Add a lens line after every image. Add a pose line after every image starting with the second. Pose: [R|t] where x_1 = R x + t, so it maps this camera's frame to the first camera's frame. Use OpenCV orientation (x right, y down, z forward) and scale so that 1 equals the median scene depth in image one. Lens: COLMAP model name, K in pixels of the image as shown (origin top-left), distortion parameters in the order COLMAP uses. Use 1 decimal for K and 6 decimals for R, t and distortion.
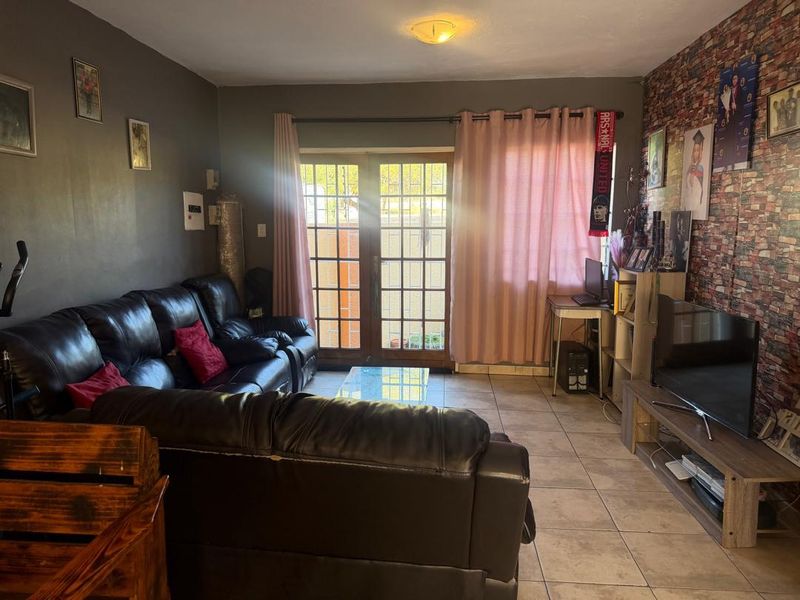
lens RADIAL K [[526.5, 0, 400.0], [0, 526.5, 300.0], [0, 0, 1]] dist [0.005110, -0.002610]
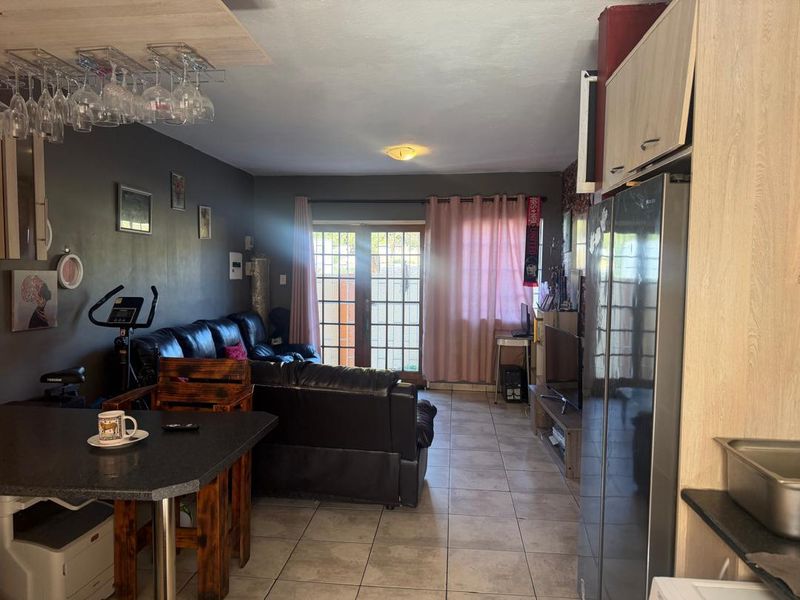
lens RADIAL K [[526.5, 0, 400.0], [0, 526.5, 300.0], [0, 0, 1]] dist [0.005110, -0.002610]
pose [[0.999777, 0.009680, -0.018773, 0.066269], [-0.011353, 0.995768, -0.091198, 0.041254], [0.017811, 0.091391, 0.995656, -0.352561]]
